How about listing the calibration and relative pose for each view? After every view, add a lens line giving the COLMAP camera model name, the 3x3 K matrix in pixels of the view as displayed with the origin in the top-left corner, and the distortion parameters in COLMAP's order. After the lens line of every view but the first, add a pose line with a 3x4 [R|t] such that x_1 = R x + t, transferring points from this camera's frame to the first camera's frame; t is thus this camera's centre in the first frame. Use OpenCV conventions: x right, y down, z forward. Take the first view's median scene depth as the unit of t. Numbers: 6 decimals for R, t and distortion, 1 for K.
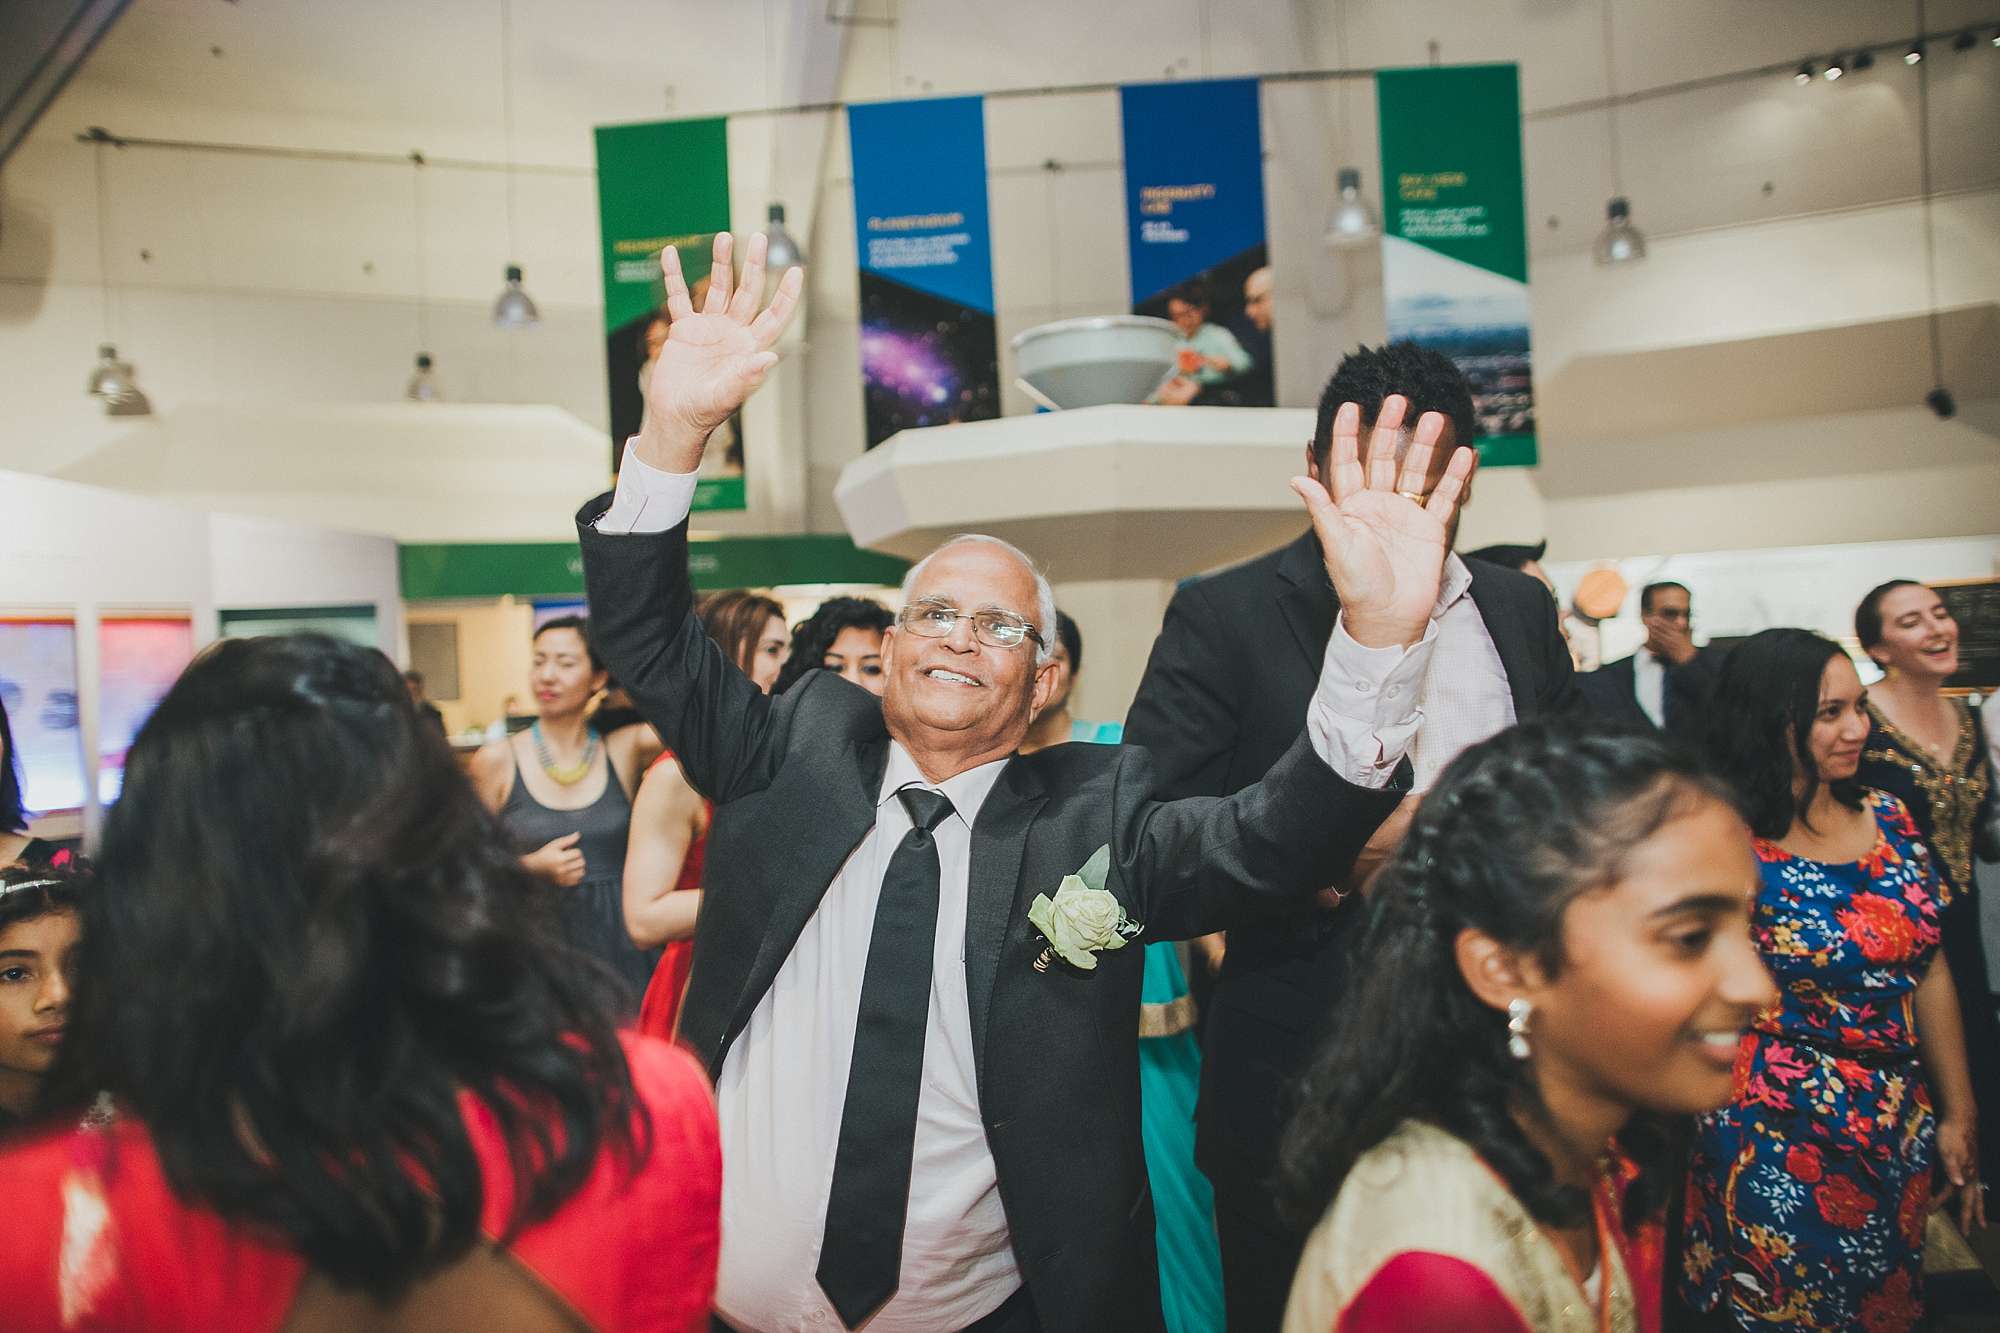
lens RADIAL K [[1374.6, 0, 1010.3], [0, 1374.6, 659.3], [0, 0, 1]] dist [-0.038169, 0.030327]
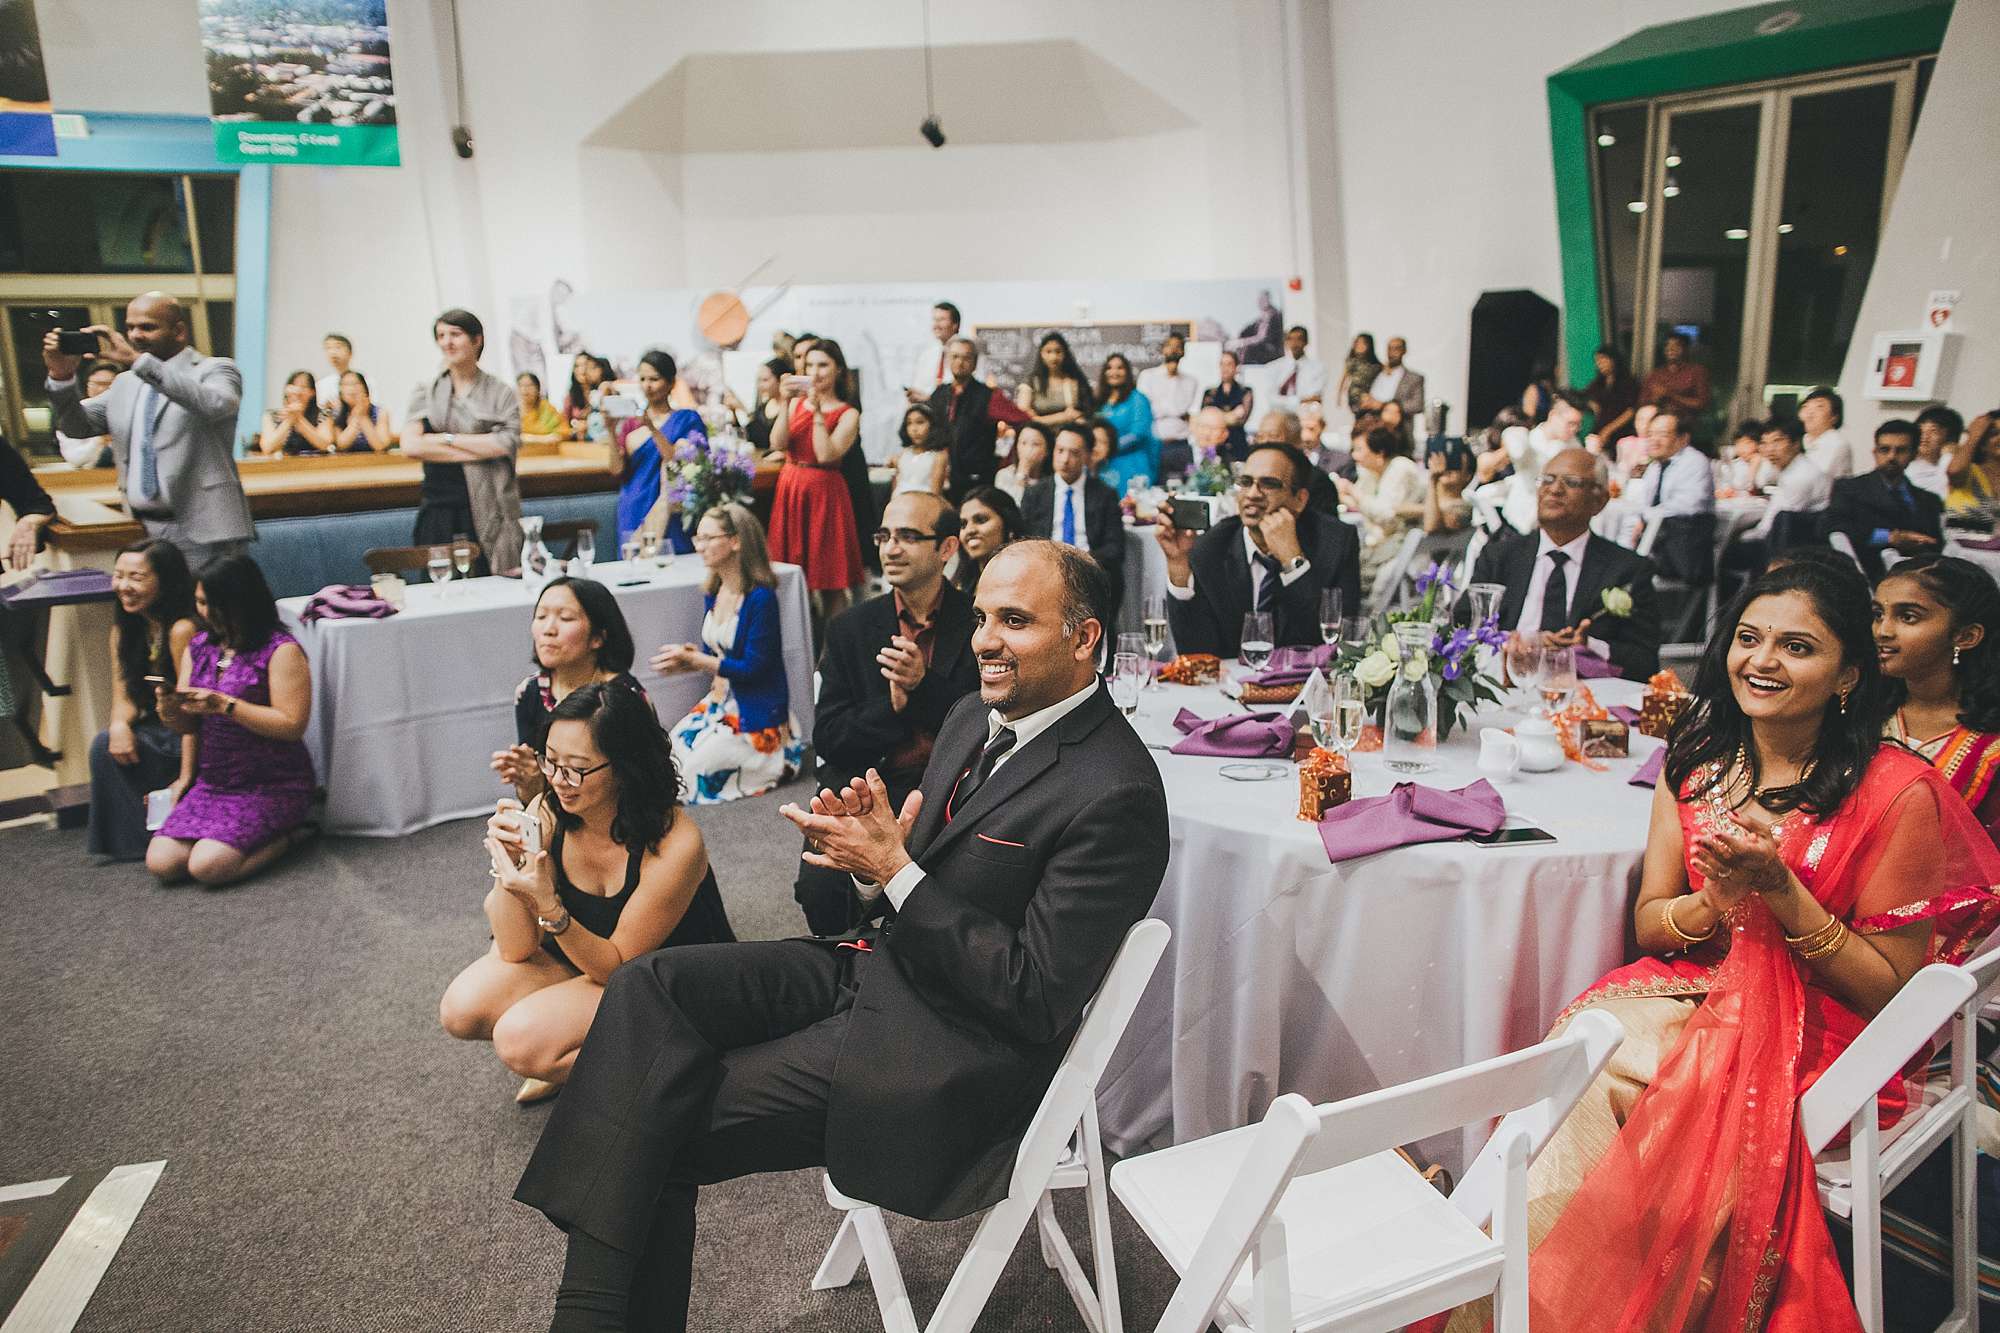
lens RADIAL K [[1374.6, 0, 1010.1], [0, 1374.6, 660.5], [0, 0, 1]] dist [-0.038169, 0.030327]
pose [[0.932802, -0.044947, 0.357576, 0.416927], [-0.026046, 0.981190, 0.191281, -0.009384], [-0.359447, -0.187741, 0.914085, 0.017910]]
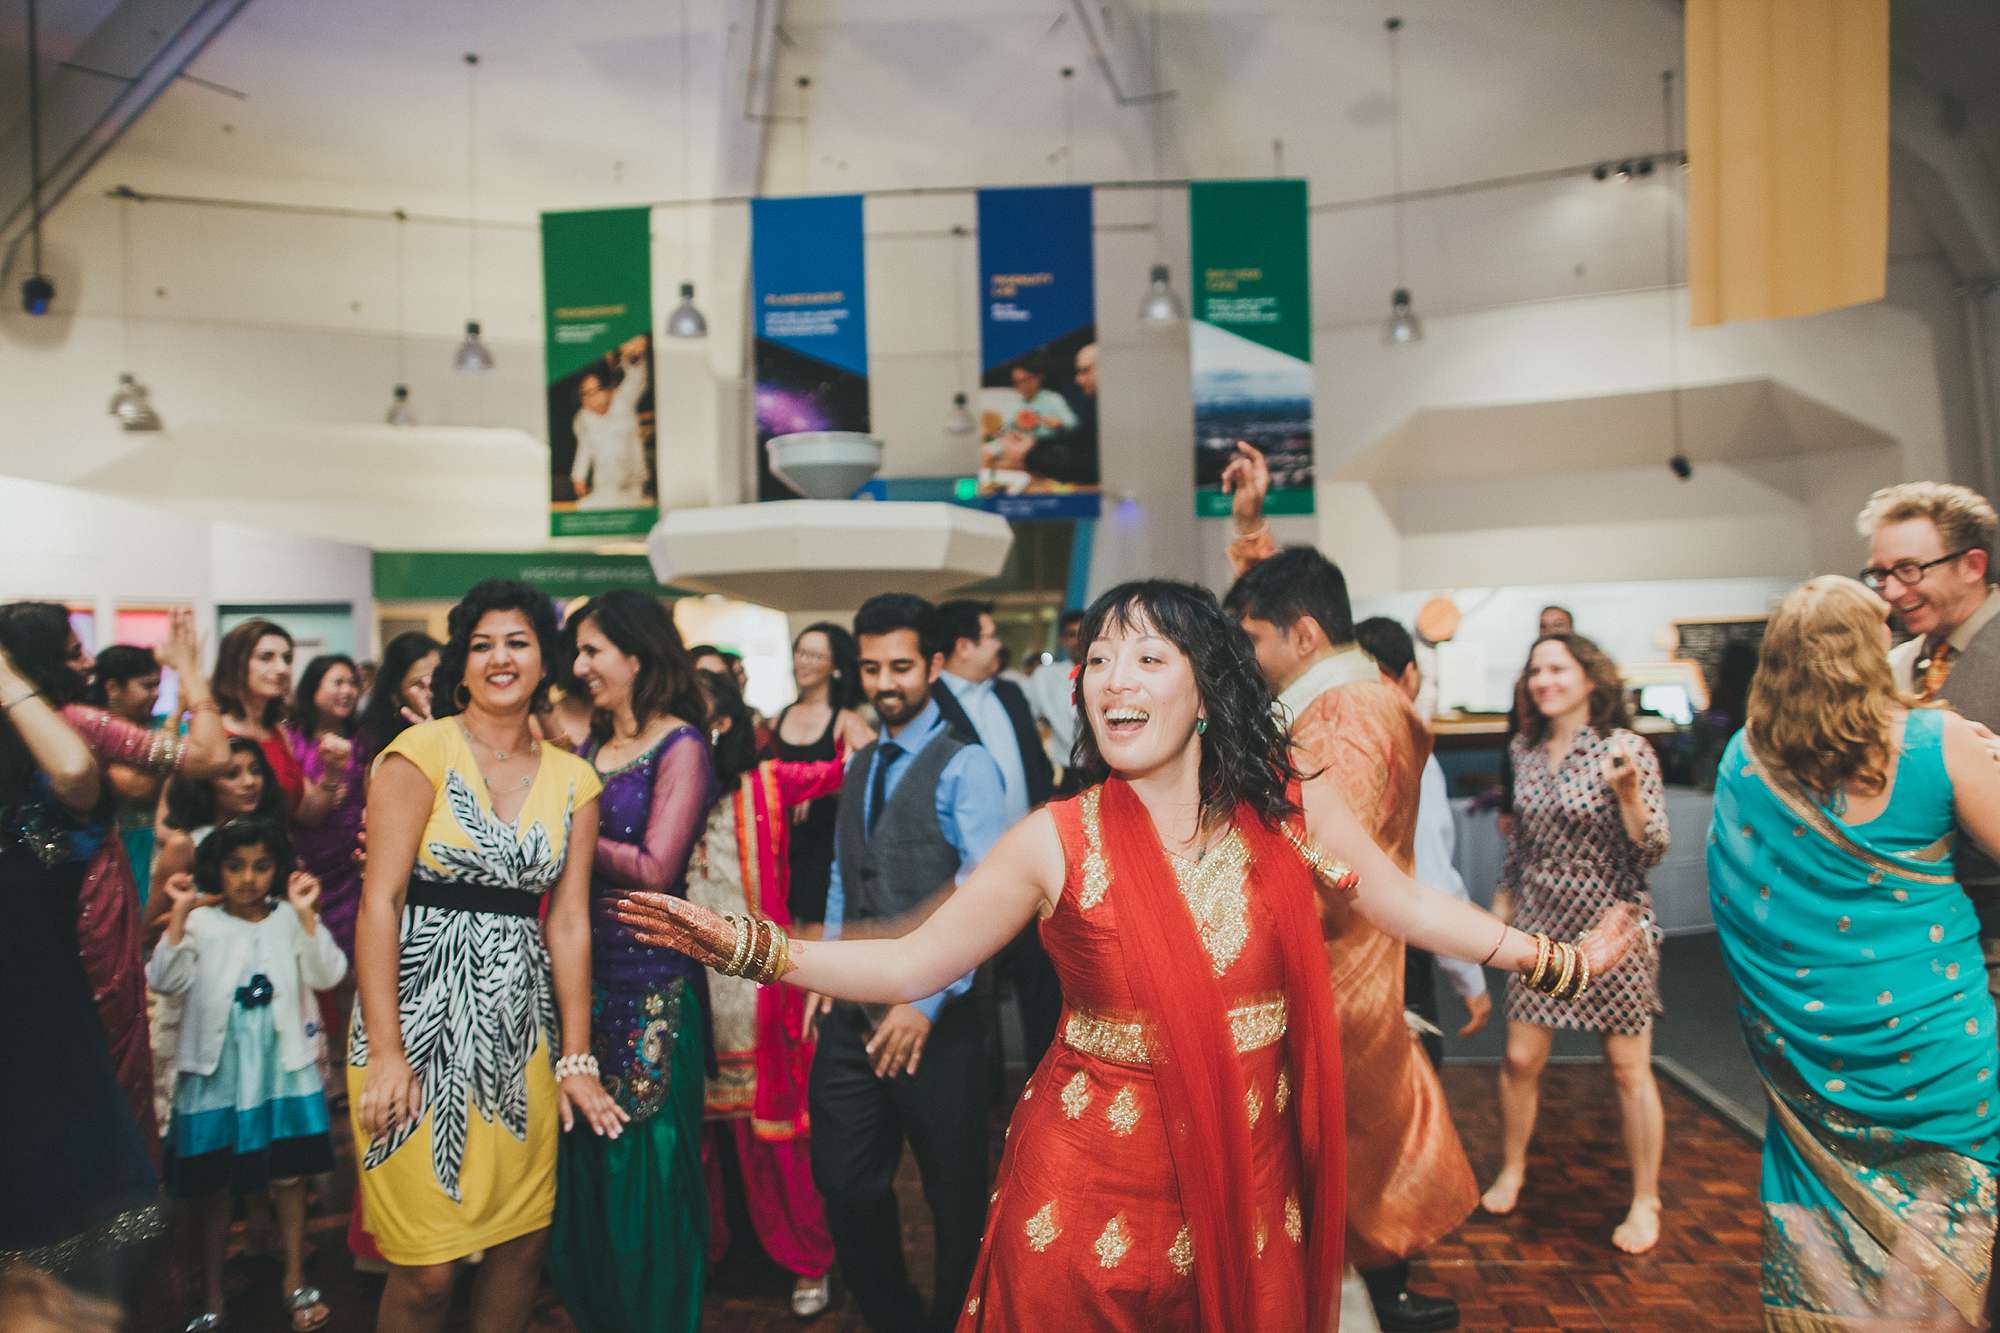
lens RADIAL K [[1374.6, 0, 1002.4], [0, 1374.6, 667.6], [0, 0, 1]] dist [-0.038169, 0.030327]
pose [[0.999666, 0.025793, 0.001447, 0.111563], [-0.025791, 0.999666, -0.001529, 0.002706], [-0.001486, 0.001492, 0.999998, -0.205413]]
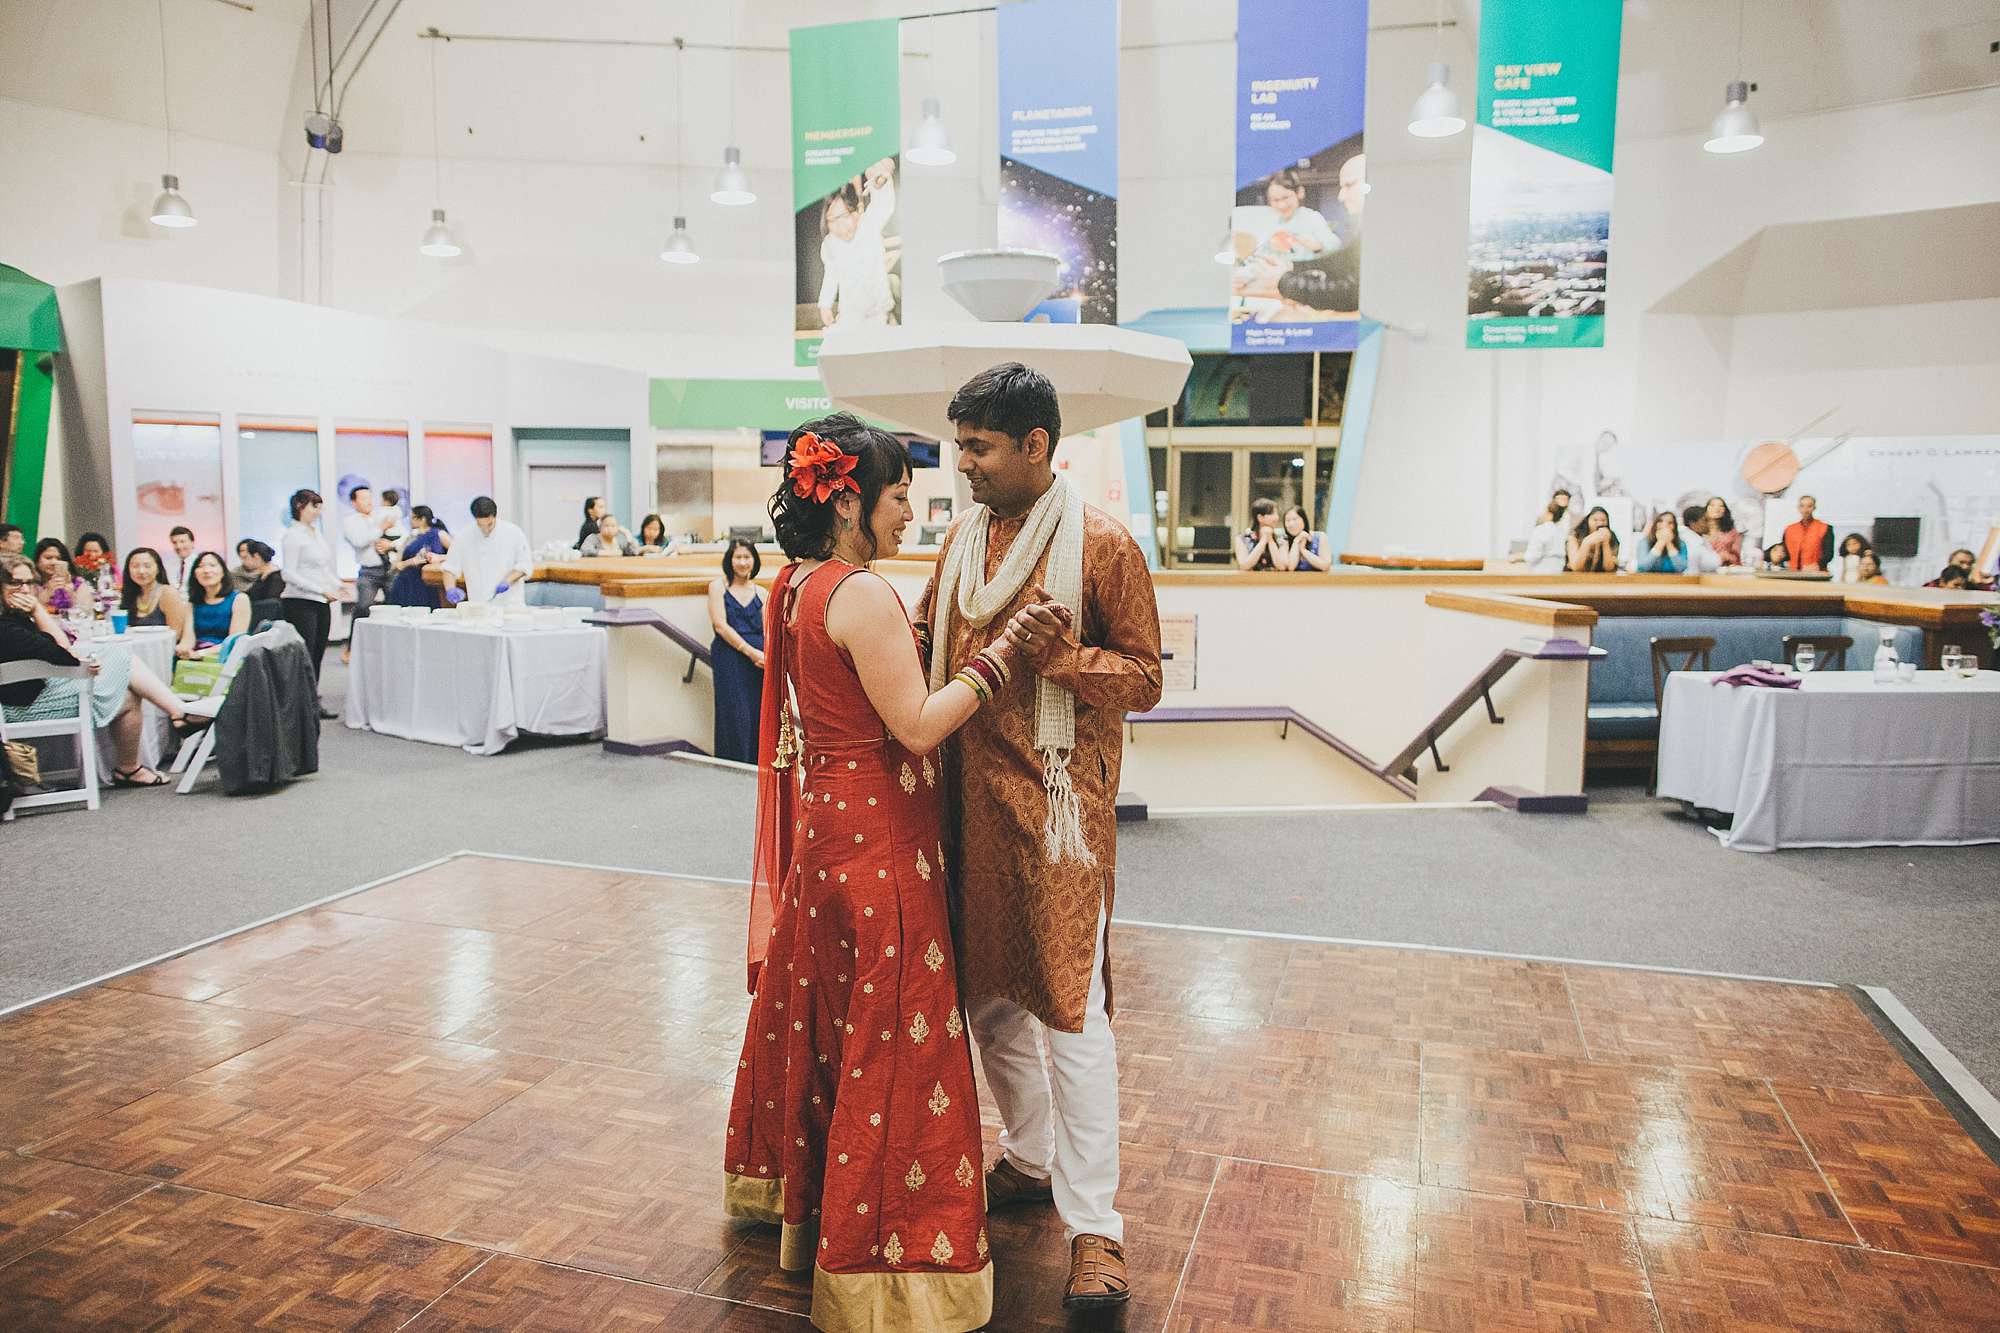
lens RADIAL K [[1374.6, 0, 1012.3], [0, 1374.6, 662.1], [0, 0, 1]] dist [-0.038169, 0.030327]
pose [[0.974159, 0.078675, -0.211718, 0.177126], [-0.054394, 0.991503, 0.118168, 0.002912], [0.219216, -0.103599, 0.970161, -0.165114]]
